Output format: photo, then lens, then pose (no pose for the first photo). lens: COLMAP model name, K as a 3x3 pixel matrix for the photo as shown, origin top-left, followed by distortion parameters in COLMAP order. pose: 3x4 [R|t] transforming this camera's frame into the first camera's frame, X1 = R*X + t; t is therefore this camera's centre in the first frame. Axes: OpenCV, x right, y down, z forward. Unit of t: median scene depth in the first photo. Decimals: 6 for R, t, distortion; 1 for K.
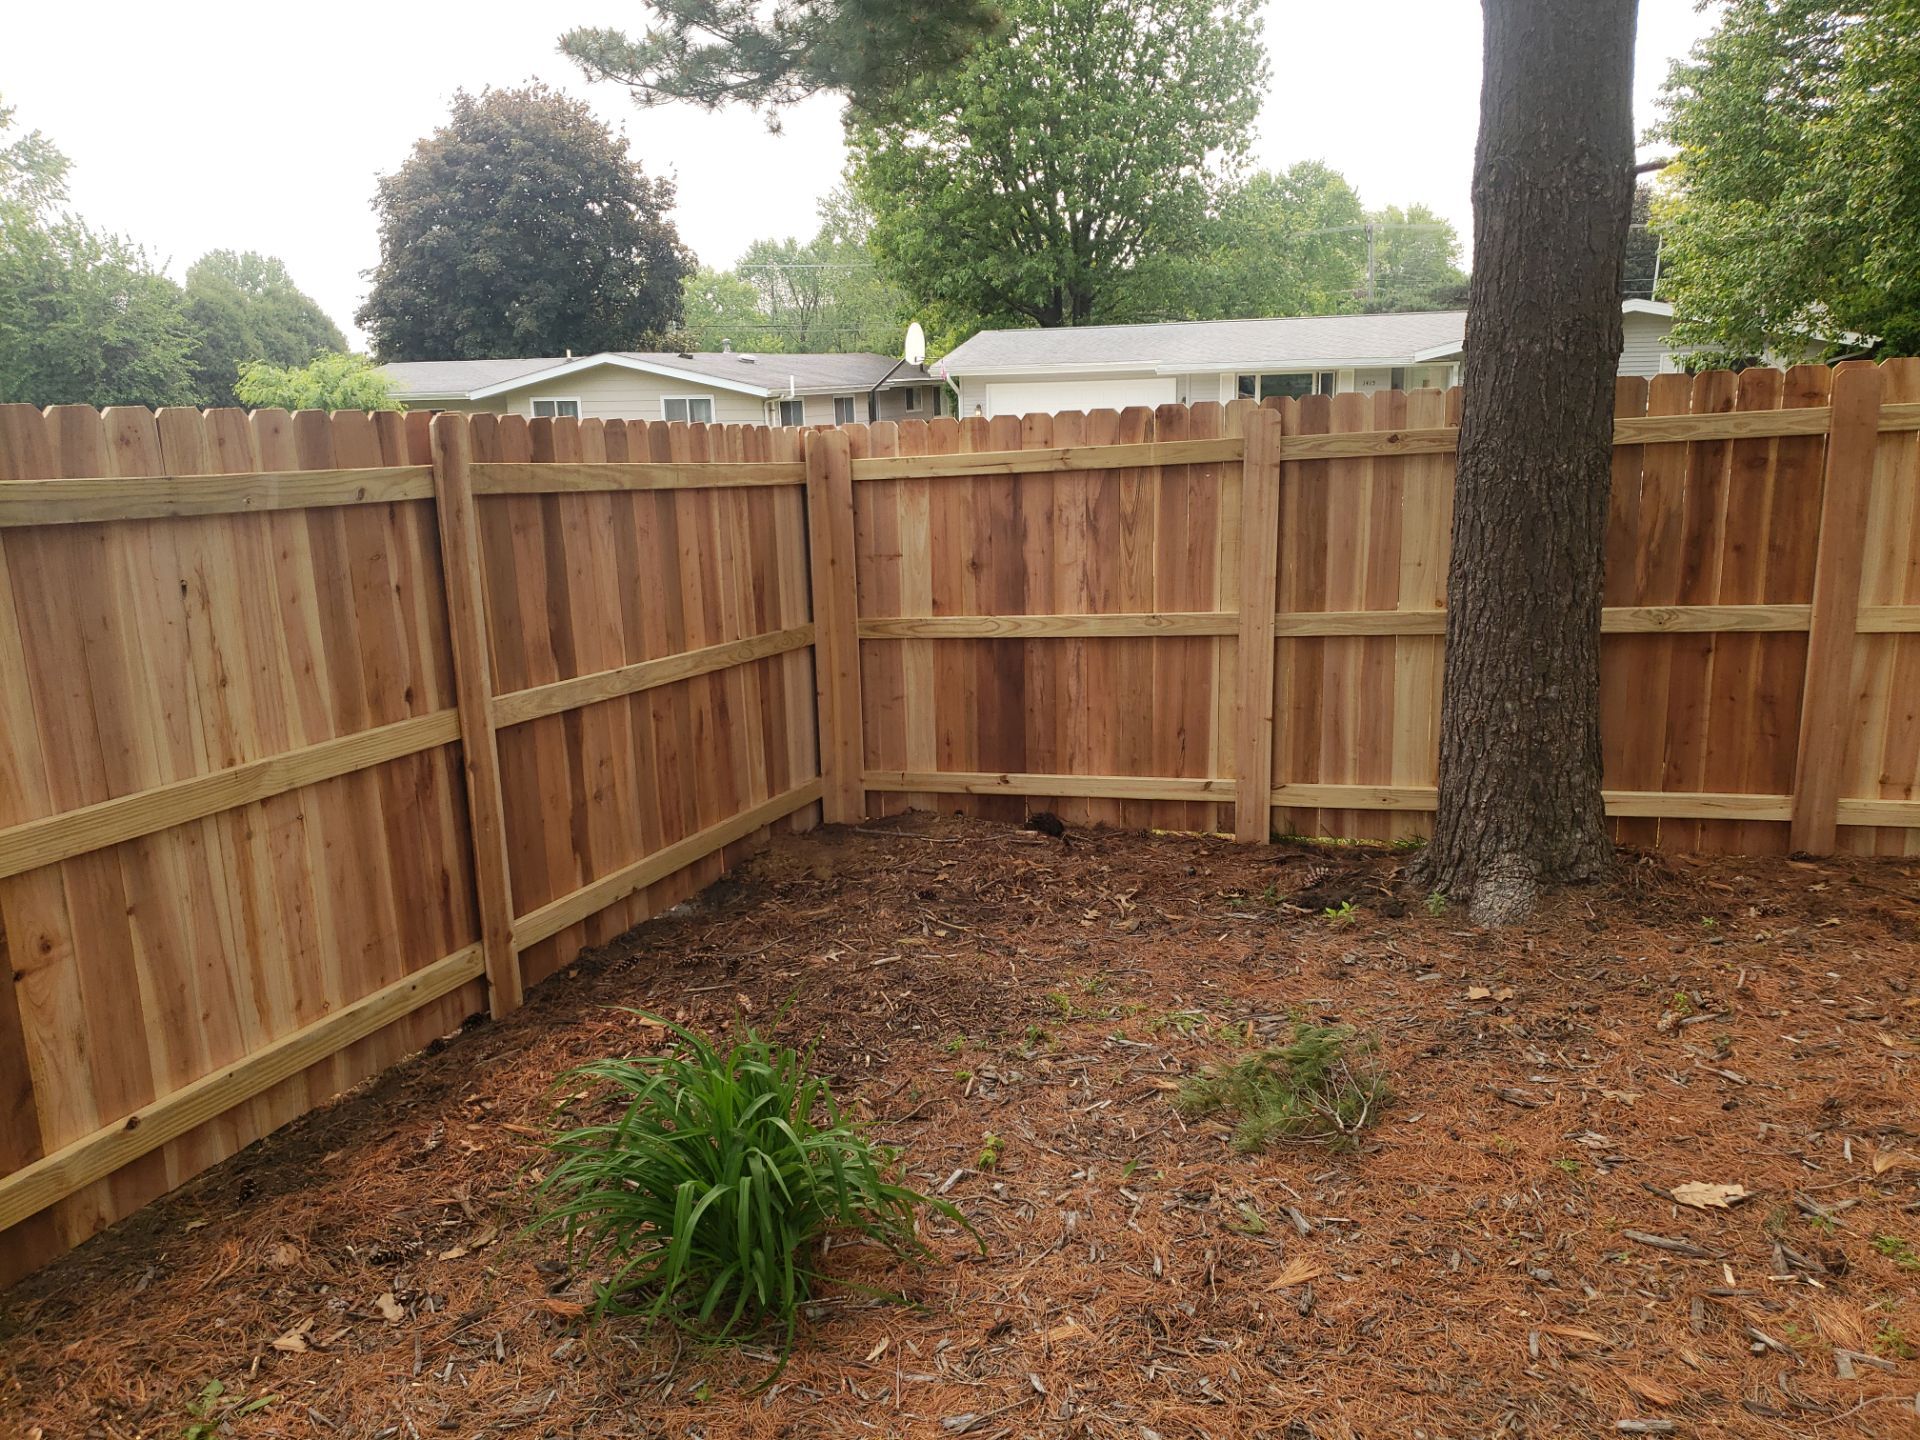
lens RADIAL K [[1537.9, 0, 960.0], [0, 1537.9, 720.0], [0, 0, 1]] dist [-0.043431, 0.082628]
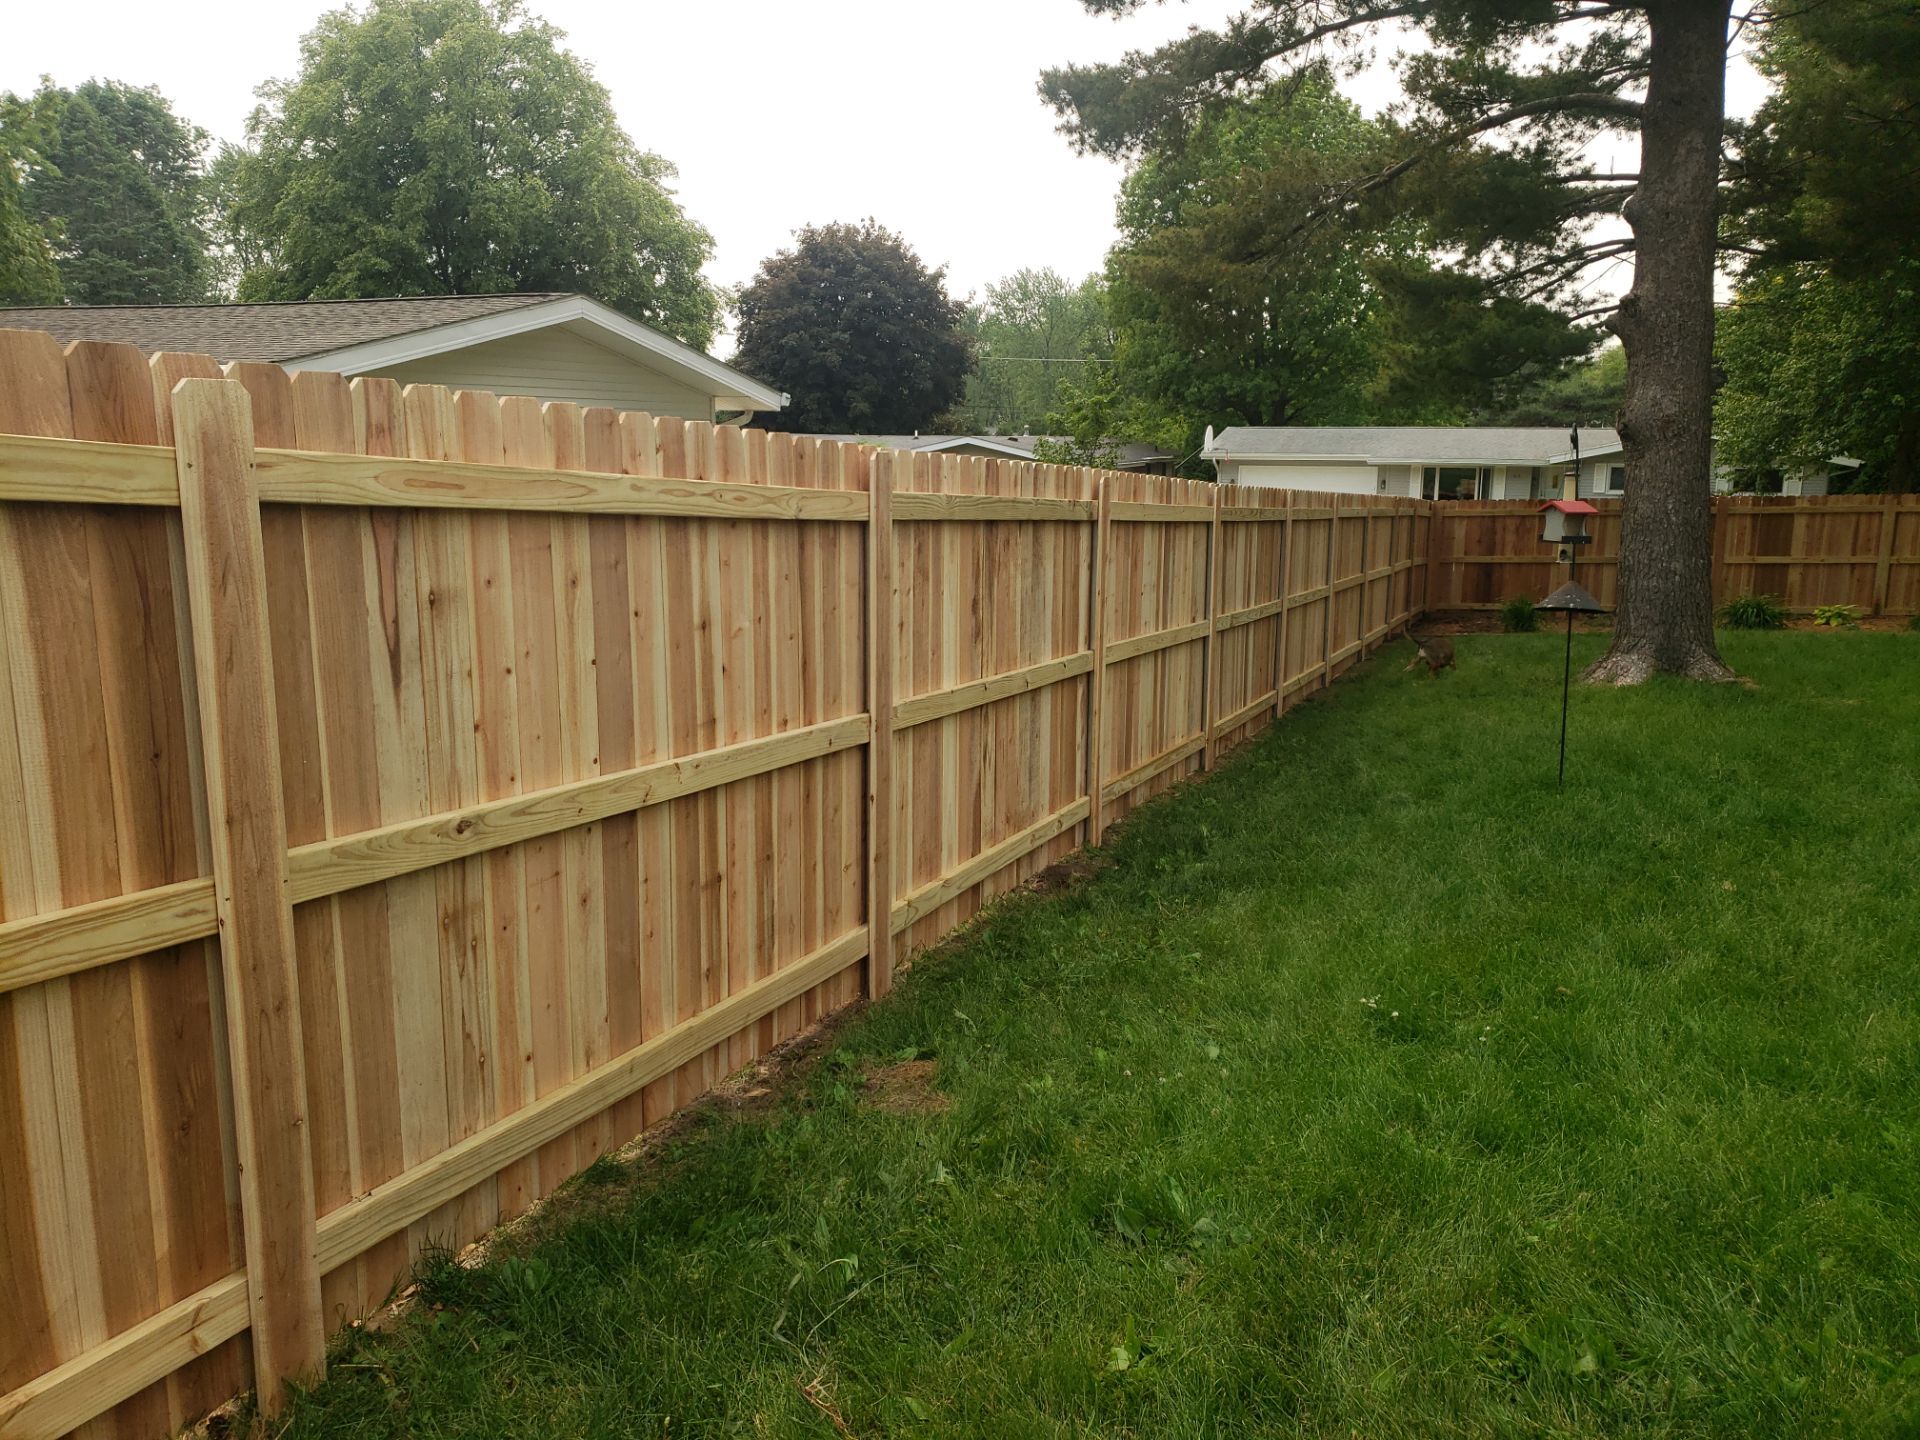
lens RADIAL K [[1537.9, 0, 960.0], [0, 1537.9, 720.0], [0, 0, 1]] dist [-0.043431, 0.082628]
pose [[0.997999, 0.044891, -0.044532, -0.186401], [-0.046607, 0.998180, -0.038277, 0.092111], [0.042733, 0.040276, 0.998274, -0.469202]]
